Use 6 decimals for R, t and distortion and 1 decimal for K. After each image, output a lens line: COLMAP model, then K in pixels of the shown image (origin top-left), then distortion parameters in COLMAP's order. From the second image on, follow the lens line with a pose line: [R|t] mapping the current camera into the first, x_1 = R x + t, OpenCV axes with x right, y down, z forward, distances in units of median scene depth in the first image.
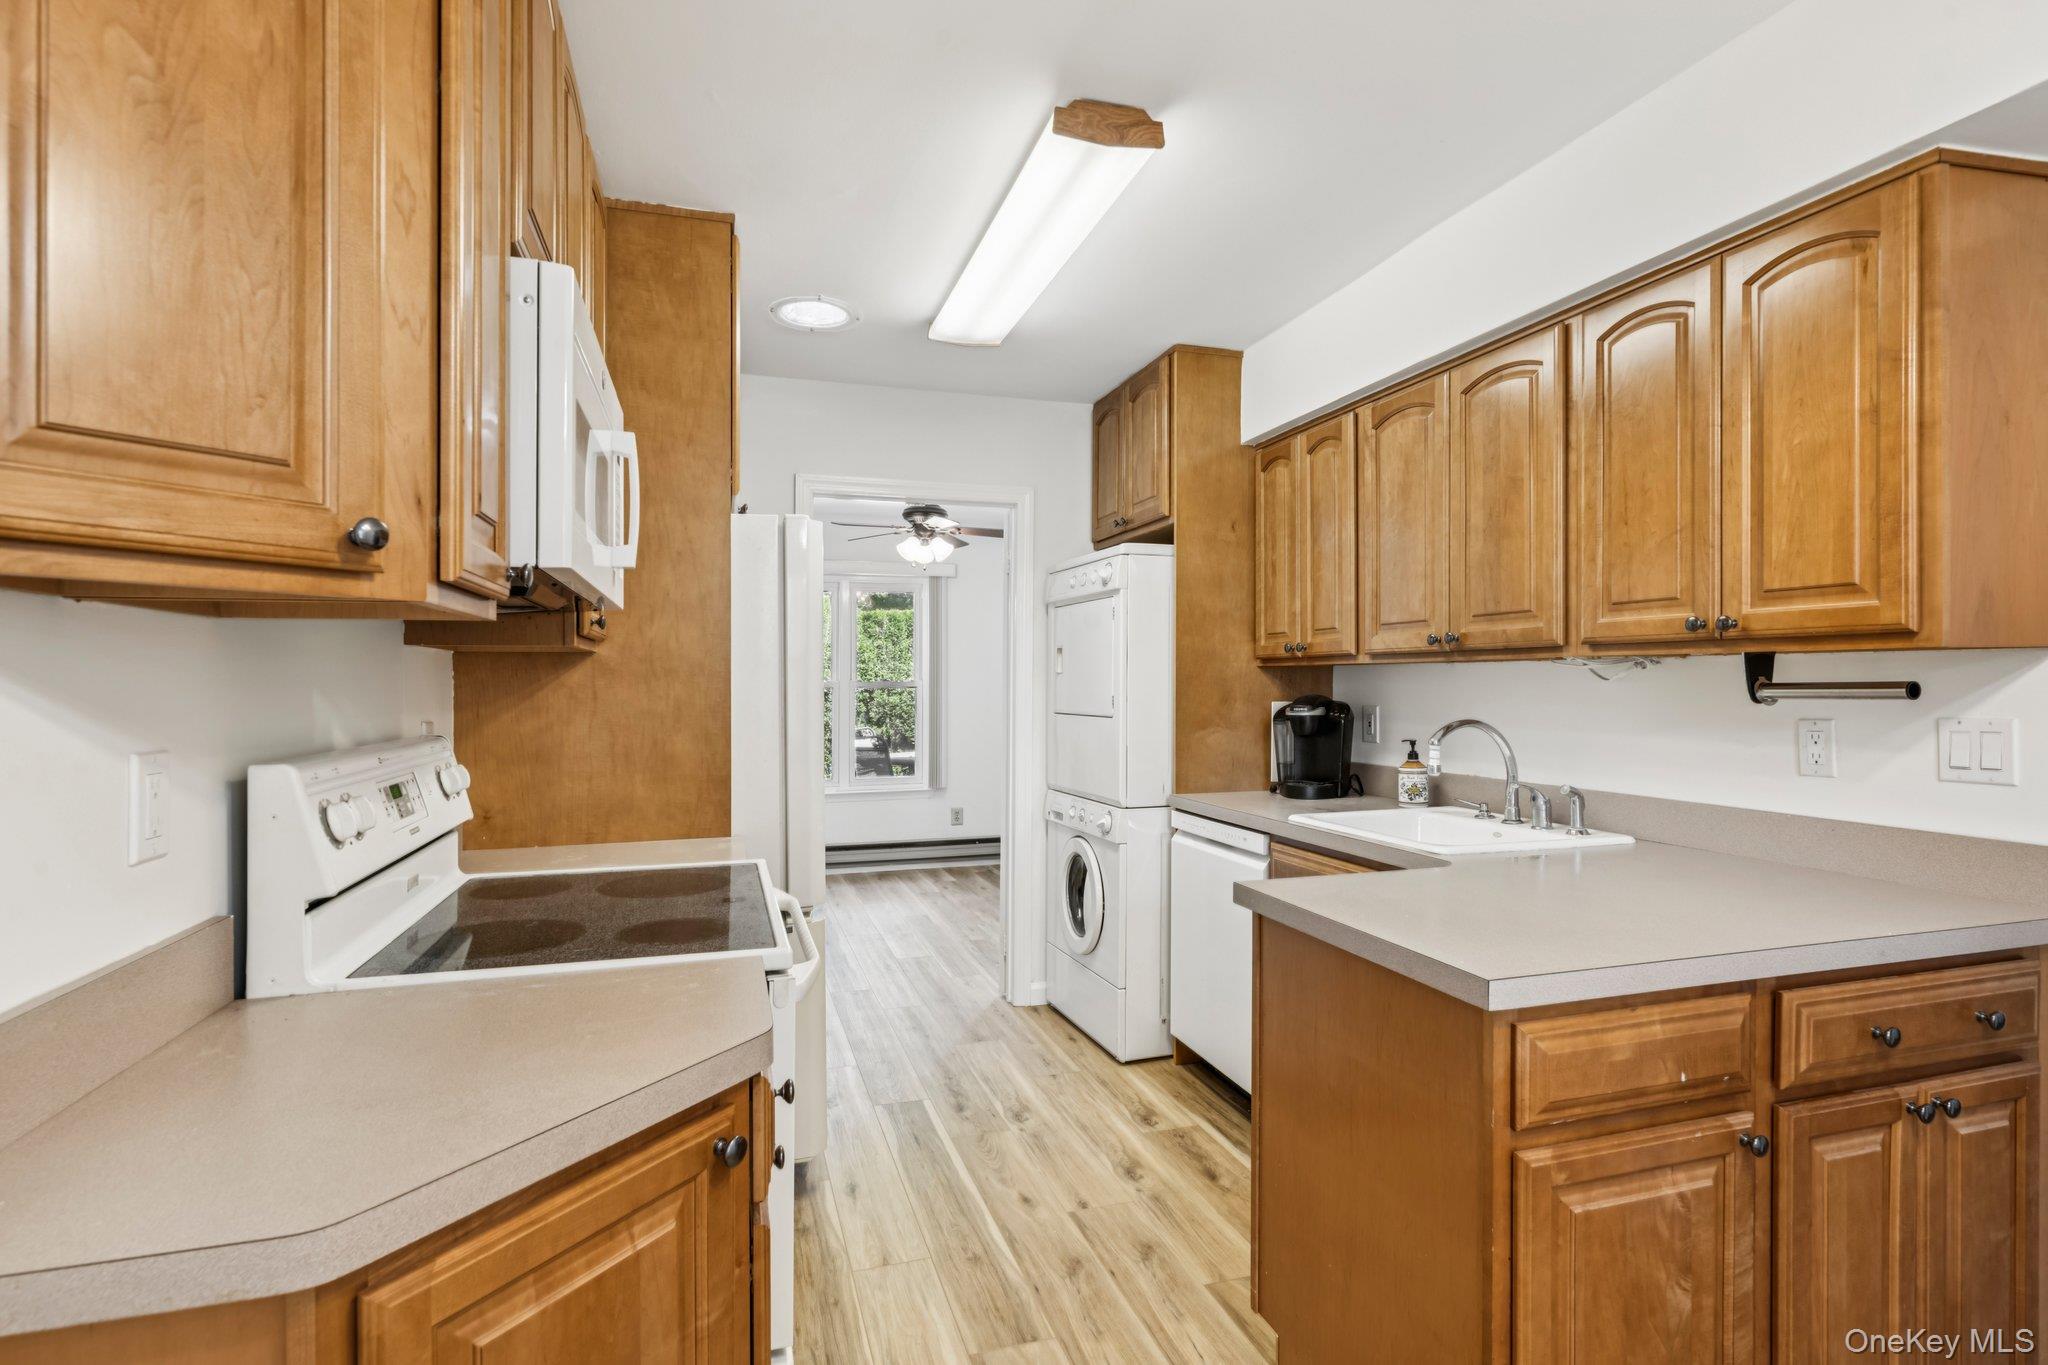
lens RADIAL K [[1004.4, 0, 1024.0], [0, 1004.4, 682.5], [0, 0, 1]] dist [-0.002988, 0.000118]
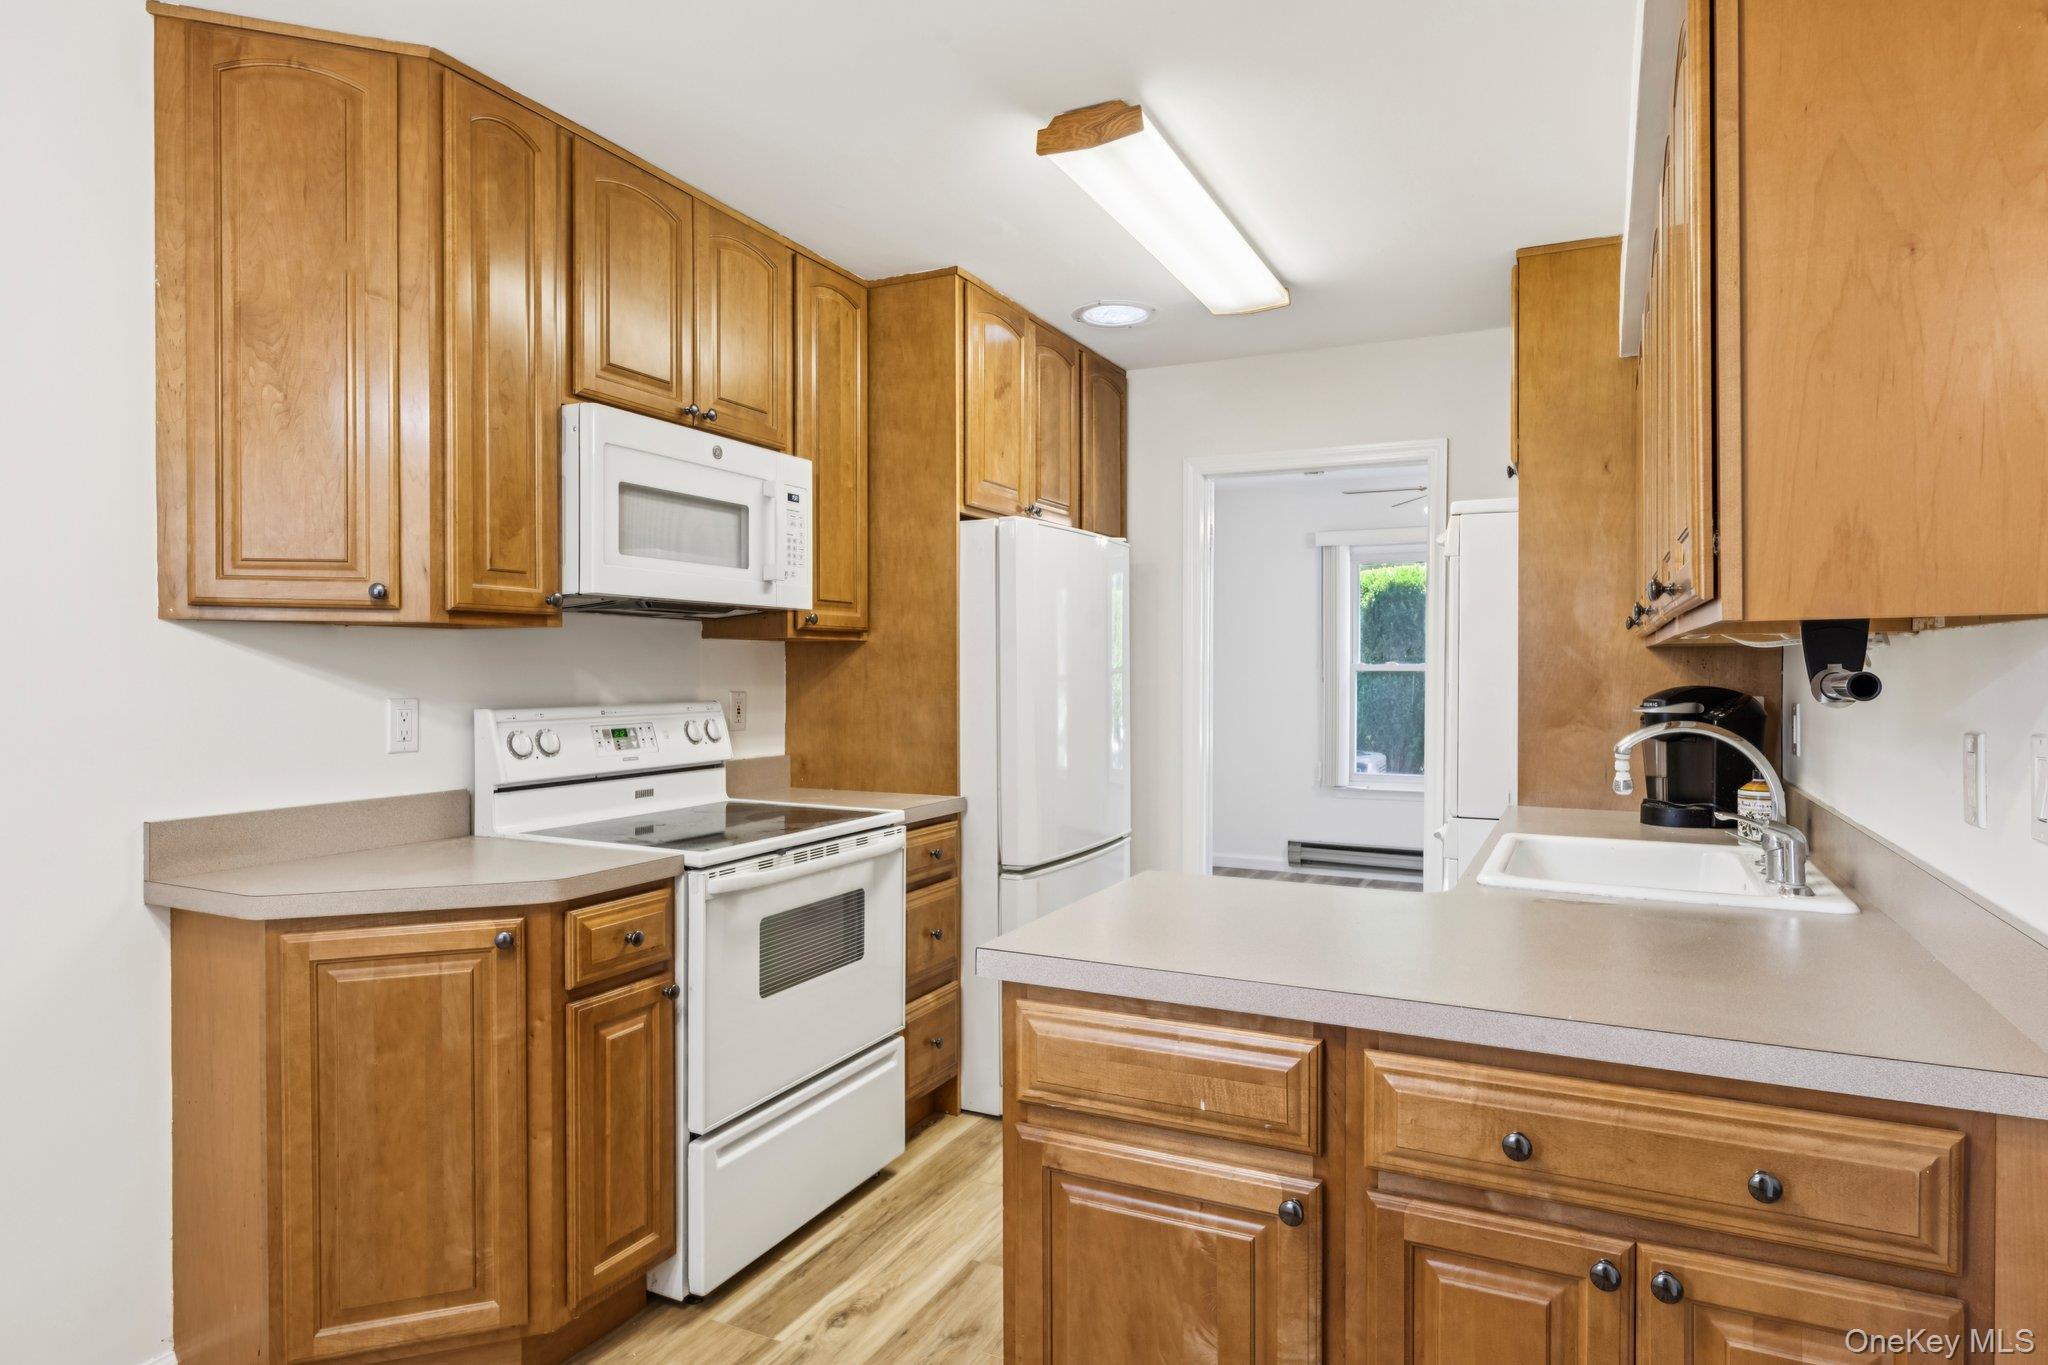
lens RADIAL K [[1151.4, 0, 1031.2], [0, 1151.4, 666.8], [0, 0, 1]] dist [0.003772, -0.000393]
pose [[0.733770, 0.006521, -0.679367, 0.723415], [-0.004862, 0.999979, 0.004346, -0.004586], [0.679381, 0.000114, 0.733786, 0.073560]]
